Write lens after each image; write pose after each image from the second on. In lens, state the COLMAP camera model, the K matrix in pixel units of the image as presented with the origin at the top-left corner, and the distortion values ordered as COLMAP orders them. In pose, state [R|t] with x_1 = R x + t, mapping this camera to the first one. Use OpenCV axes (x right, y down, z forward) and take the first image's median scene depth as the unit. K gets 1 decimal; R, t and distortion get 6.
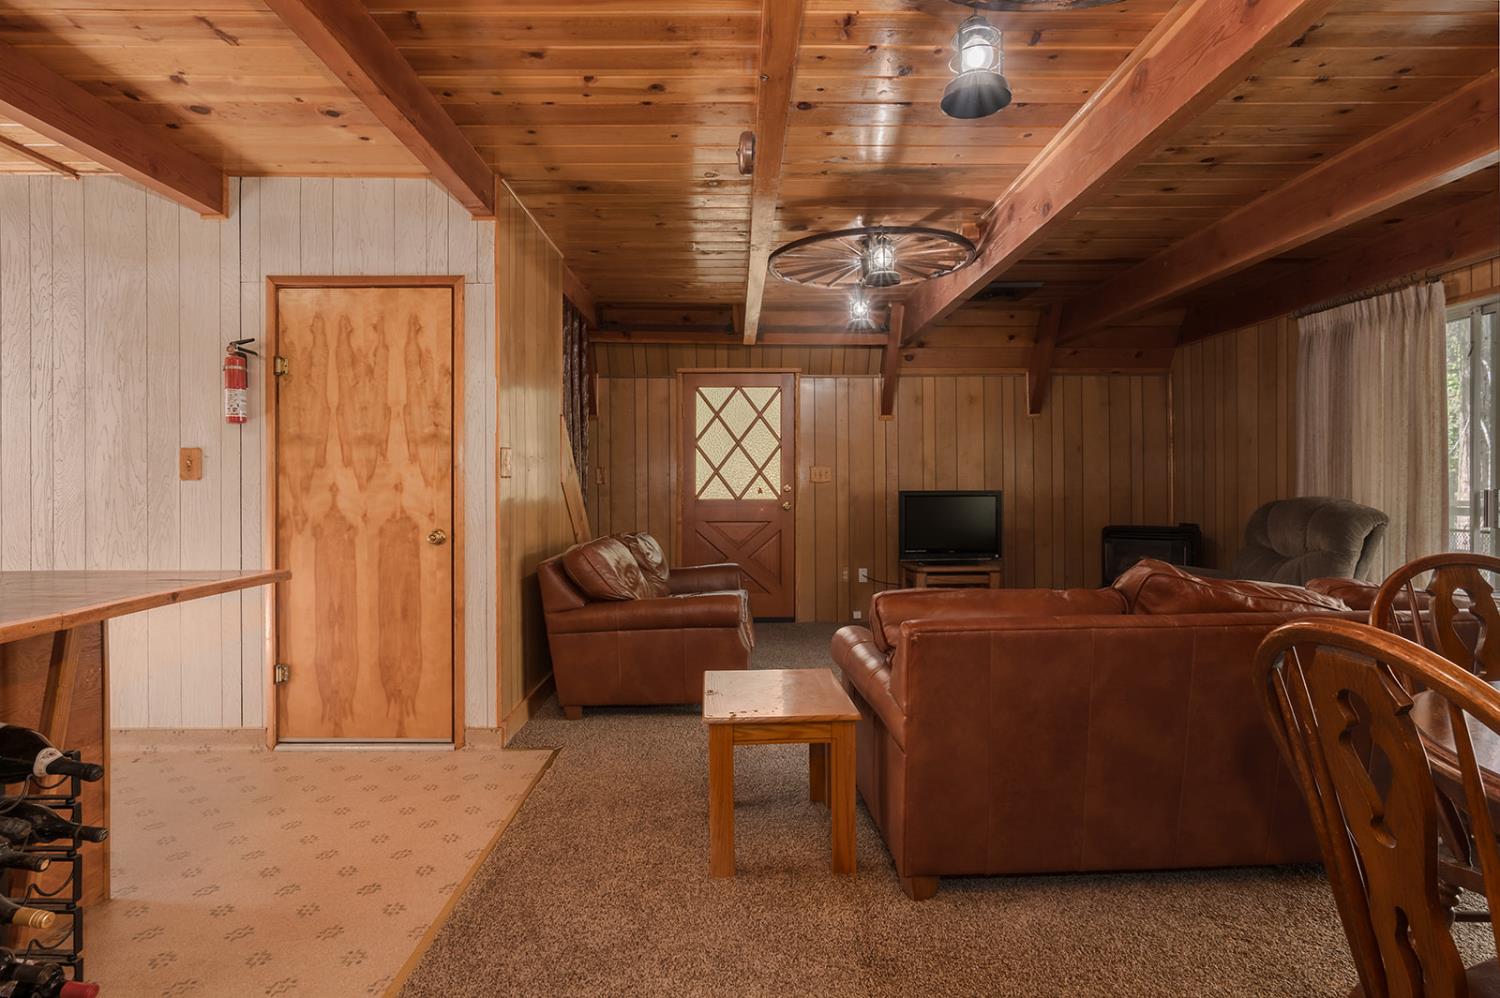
lens RADIAL K [[777.7, 0, 758.0], [0, 777.7, 452.1], [0, 0, 1]] dist [-0.001172, 0.001873]
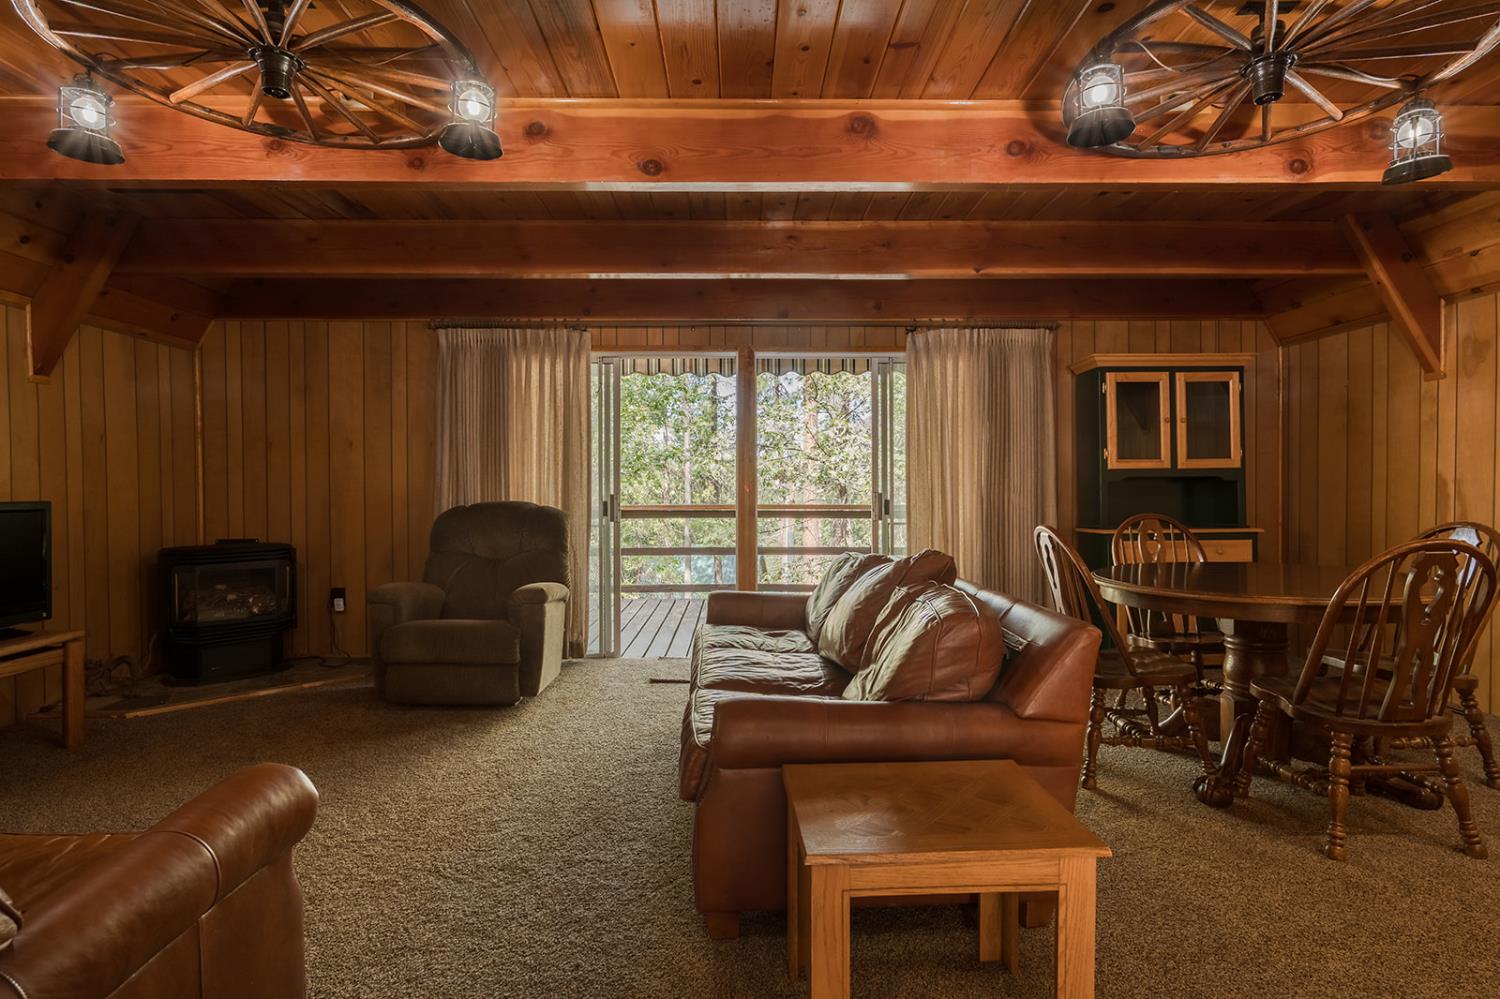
lens RADIAL K [[777.7, 0, 740.9], [0, 777.7, 480.2], [0, 0, 1]] dist [-0.001172, 0.001873]
pose [[0.021447, 0.015149, 0.999655, -0.243591], [-0.039043, 0.999135, -0.014304, 0.020353], [-0.999007, -0.038723, 0.022020, 0.443466]]
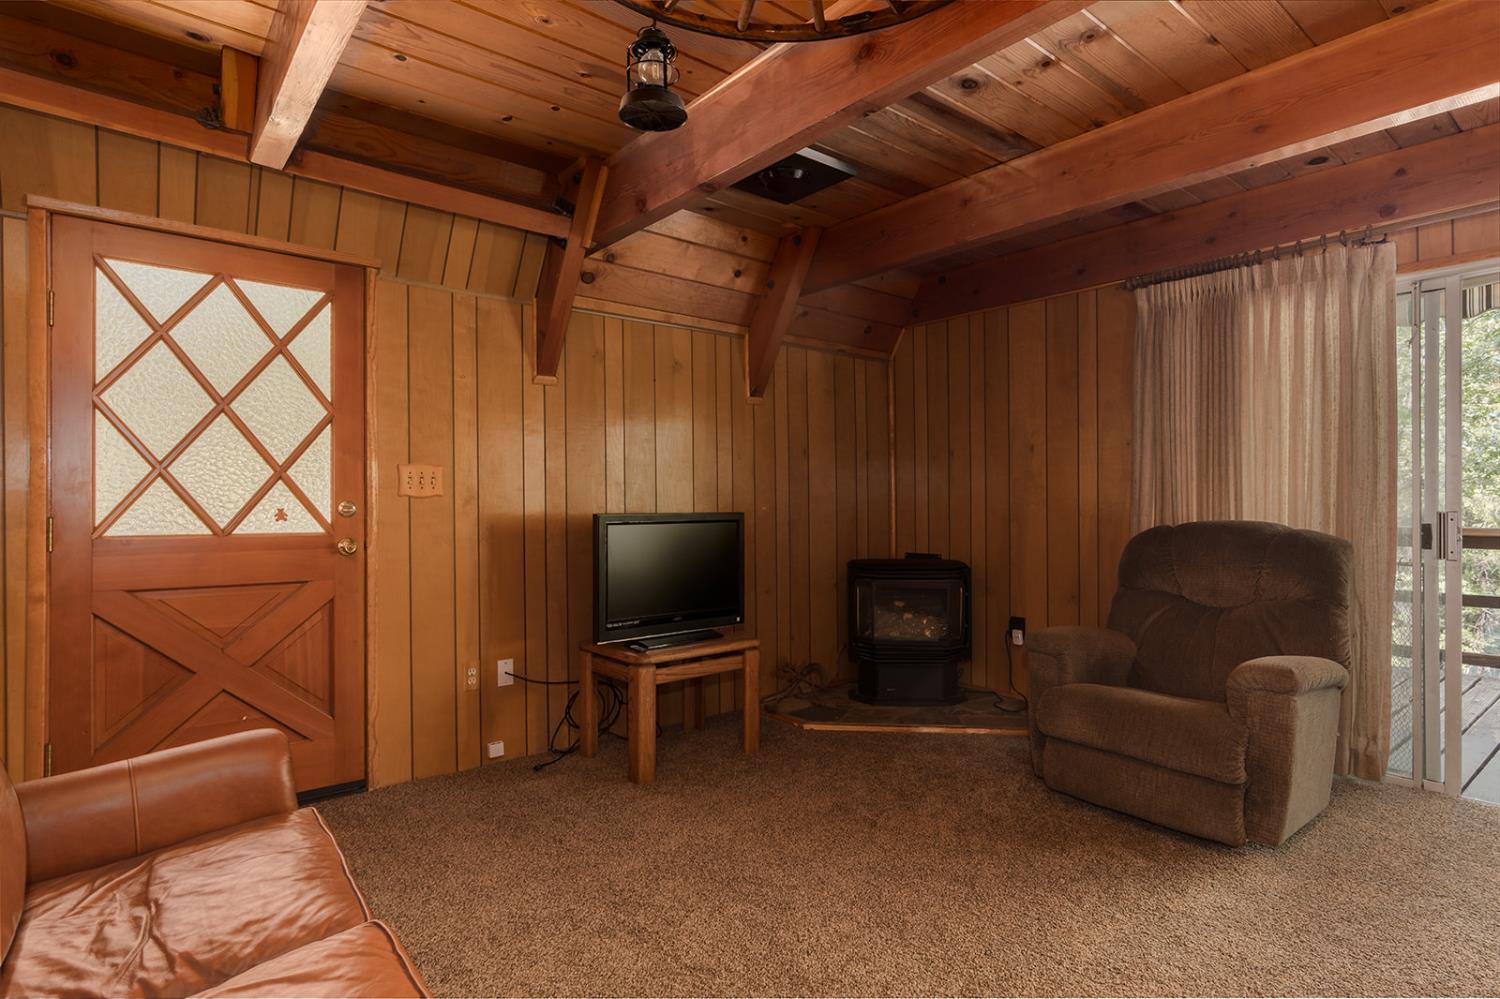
lens RADIAL K [[777.7, 0, 749.0], [0, 777.7, 502.2], [0, 0, 1]] dist [-0.001172, 0.001873]
pose [[0.788947, 0.004616, 0.614444, -0.060142], [-0.029748, 0.999086, 0.030691, 0.020753], [-0.613741, -0.042492, 0.788363, 0.480593]]
